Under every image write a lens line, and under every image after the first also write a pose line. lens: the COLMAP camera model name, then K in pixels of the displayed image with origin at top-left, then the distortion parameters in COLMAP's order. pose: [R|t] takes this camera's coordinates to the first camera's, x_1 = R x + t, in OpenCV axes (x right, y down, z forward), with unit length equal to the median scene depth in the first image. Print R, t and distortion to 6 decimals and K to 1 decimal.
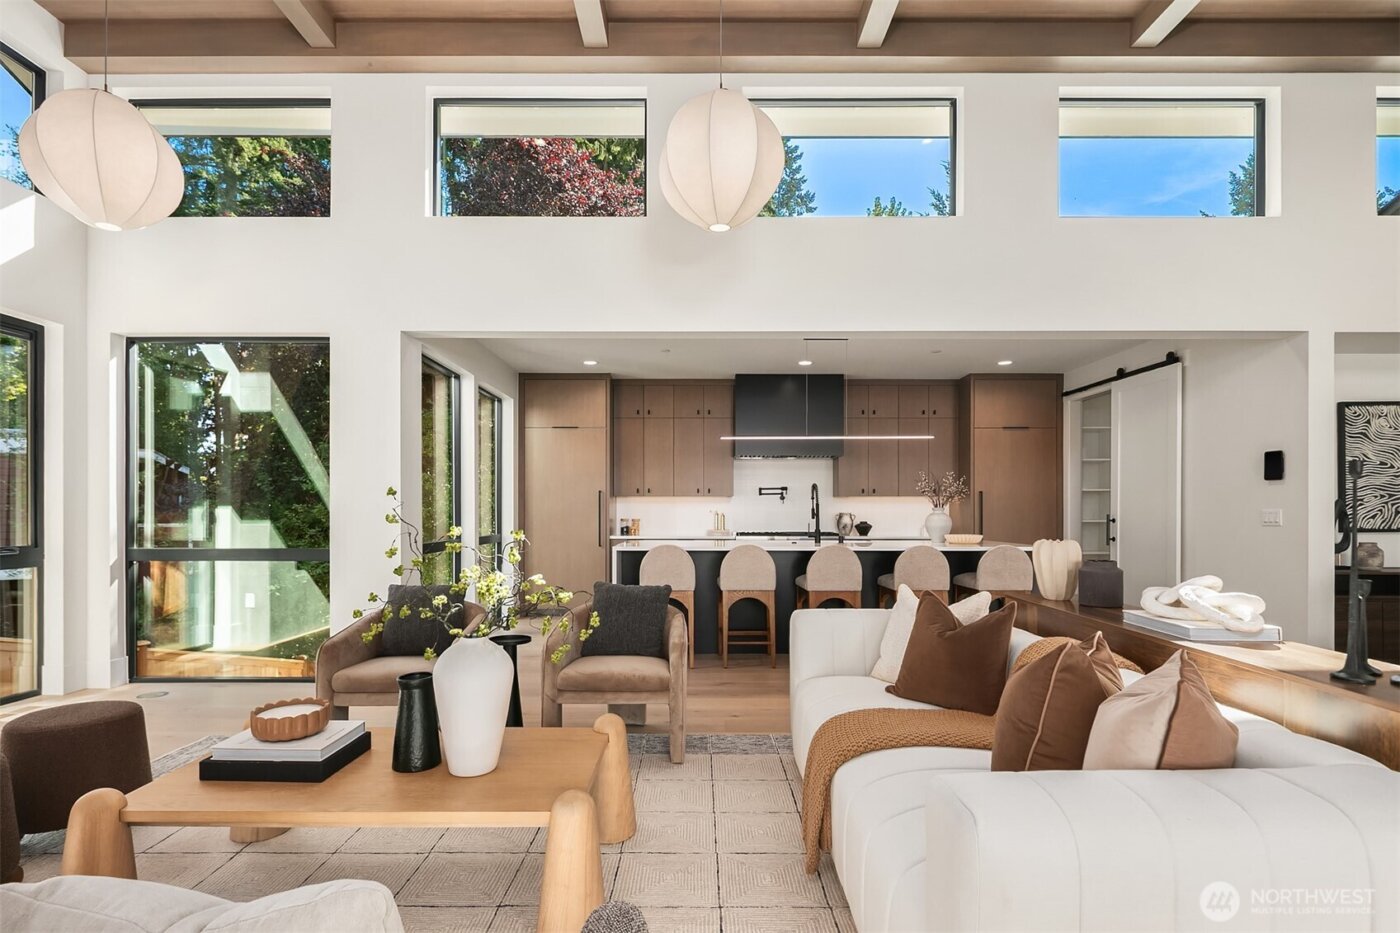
lens RADIAL K [[668.2, 0, 704.5], [0, 668.2, 506.6], [0, 0, 1]] dist [-0.001861, -0.000683]
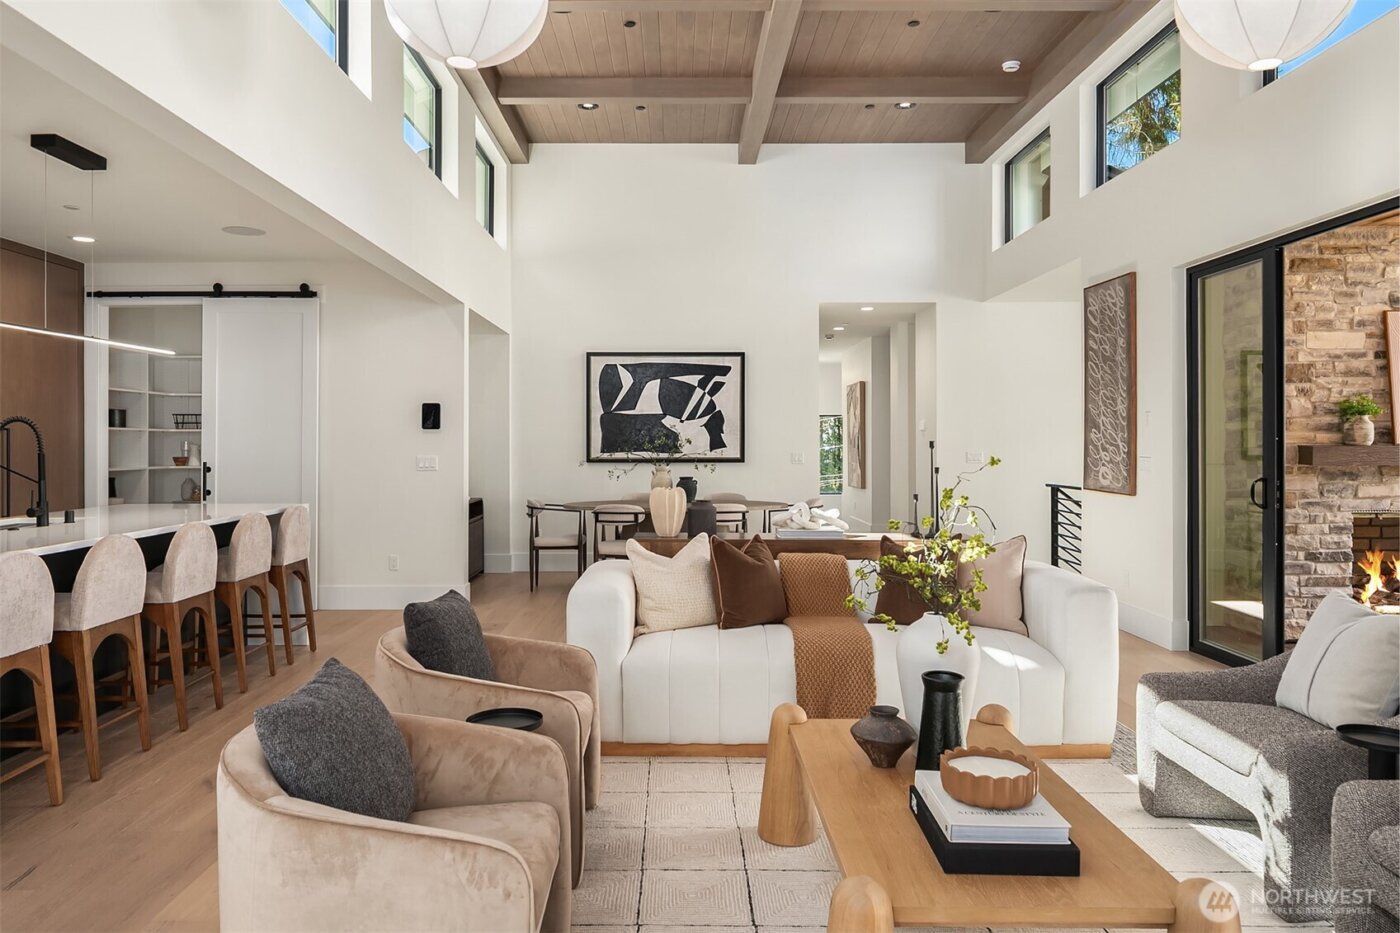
lens RADIAL K [[978.7, 0, 668.1], [0, 978.7, 436.3], [0, 0, 1]] dist [-0.008836, -0.004284]
pose [[0.010852, 0.006306, 0.999921, -0.503131], [-0.003547, 0.999974, -0.006268, -0.012578], [-0.999935, -0.003479, 0.010875, 0.386950]]
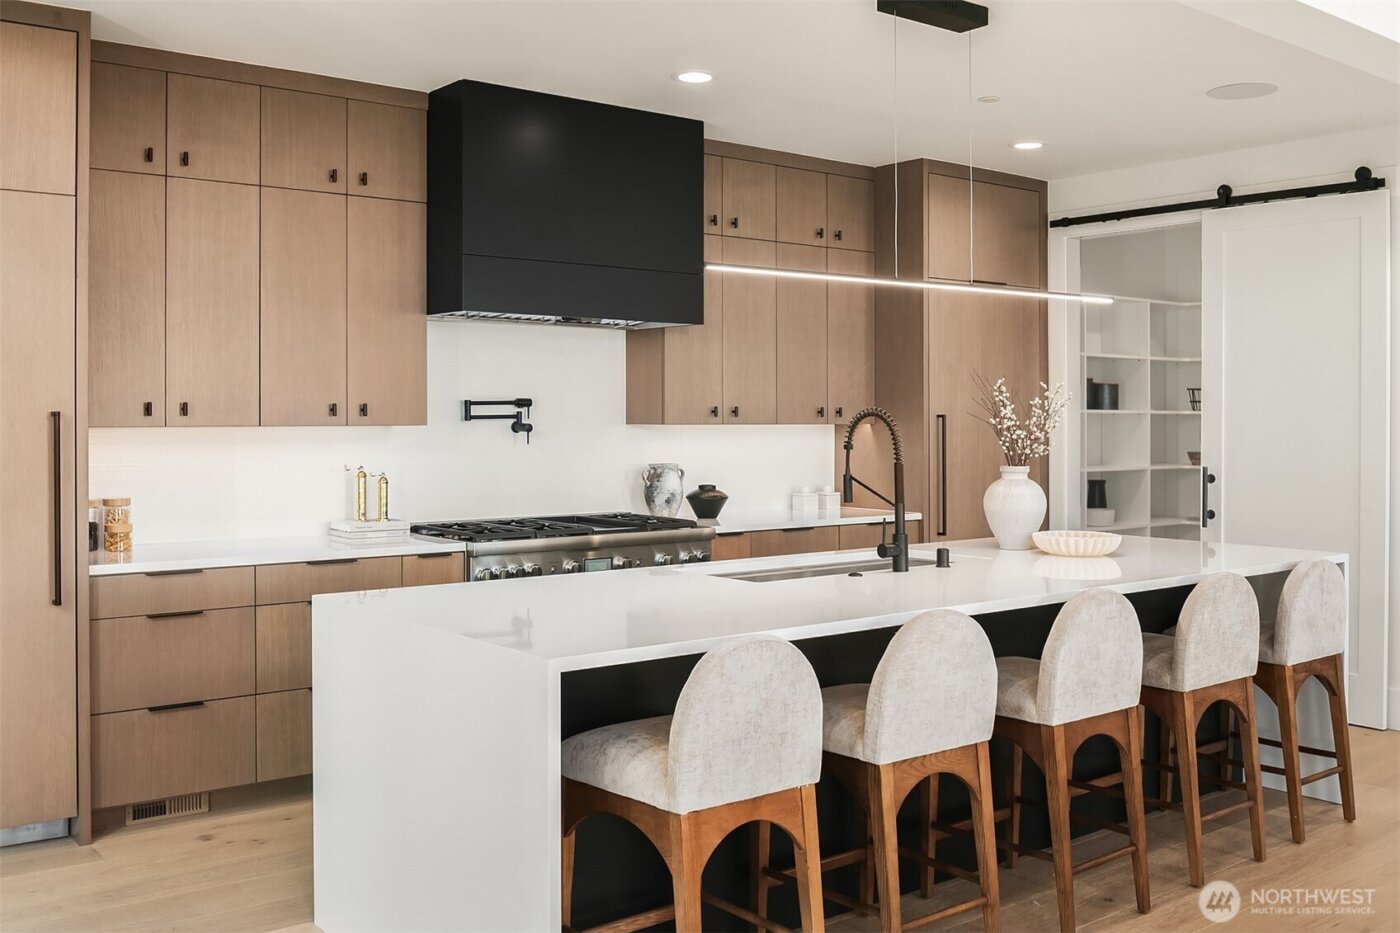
lens RADIAL K [[1317.9, 0, 664.7], [0, 1317.9, 400.3], [0, 0, 1]] dist [-0.010789, -0.069212]
pose [[0.794016, 0.008413, 0.607839, -0.303079], [-0.006246, 0.999964, -0.005682, -0.027846], [-0.607865, 0.000715, 0.794040, 0.405332]]
